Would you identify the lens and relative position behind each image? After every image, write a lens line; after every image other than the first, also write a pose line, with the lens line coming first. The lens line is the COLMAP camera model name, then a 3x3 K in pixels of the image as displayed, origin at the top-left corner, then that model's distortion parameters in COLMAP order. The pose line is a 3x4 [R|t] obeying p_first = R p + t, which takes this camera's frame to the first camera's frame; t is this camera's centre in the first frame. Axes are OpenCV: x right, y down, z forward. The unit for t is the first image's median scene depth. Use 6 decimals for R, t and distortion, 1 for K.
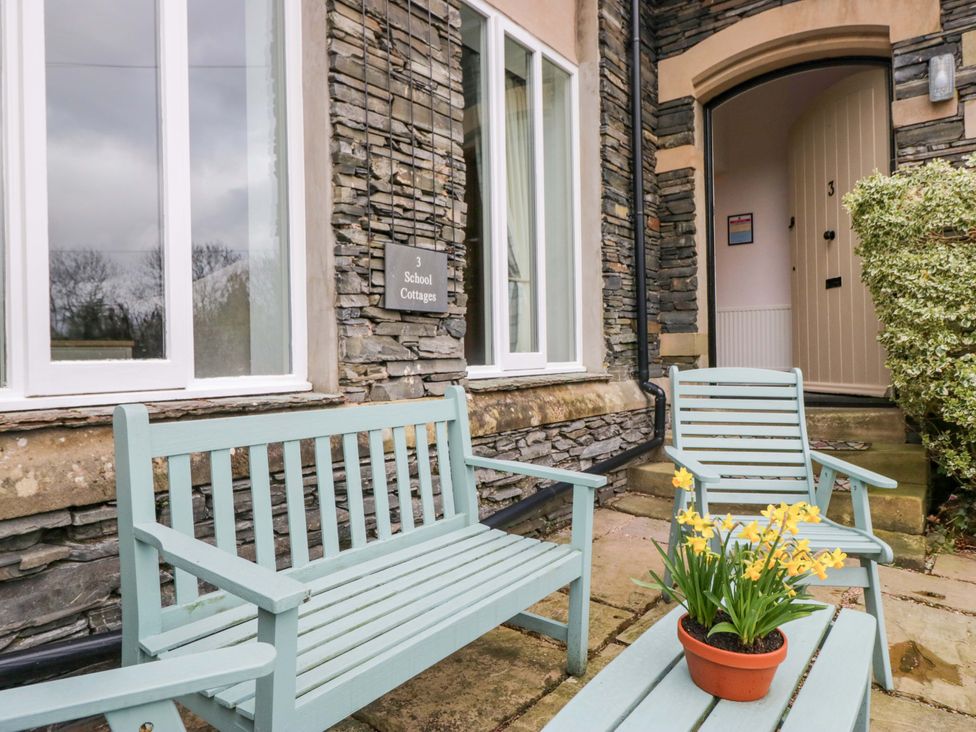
lens RADIAL K [[645.8, 0, 483.8], [0, 645.8, 357.1], [0, 0, 1]] dist [0.004401, -0.002285]
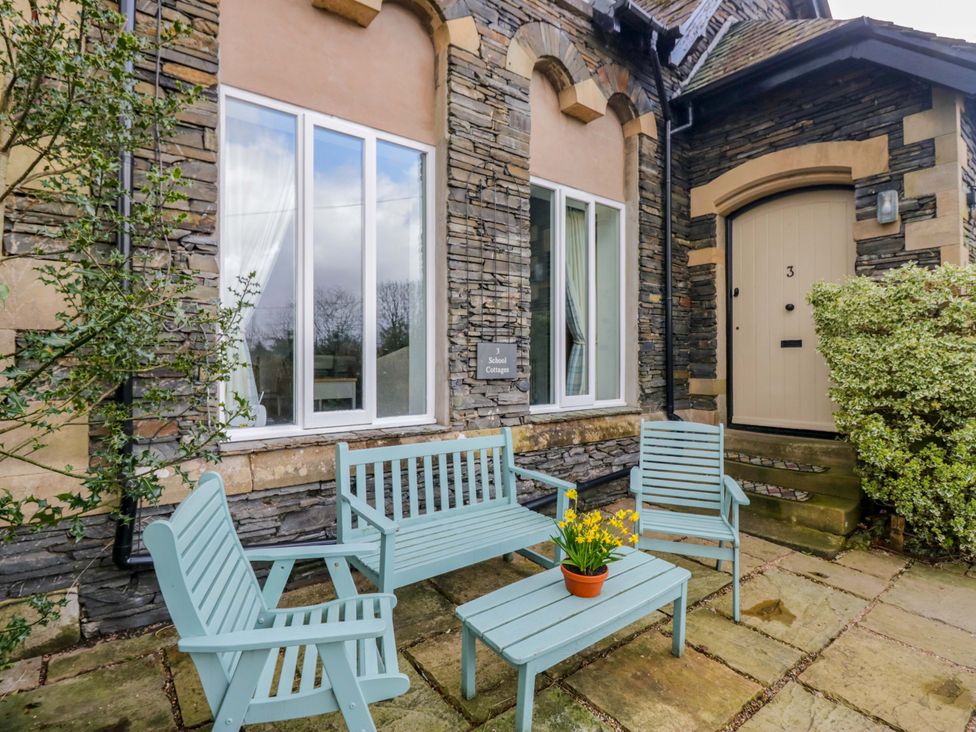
lens RADIAL K [[506.9, 0, 494.1], [0, 506.9, 357.8], [0, 0, 1]] dist [-0.003871, -0.000776]
pose [[0.967824, 0.017869, -0.250992, 0.217072], [-0.018624, 0.999826, -0.000632, -0.116857], [0.250937, 0.005286, 0.967989, -0.315420]]
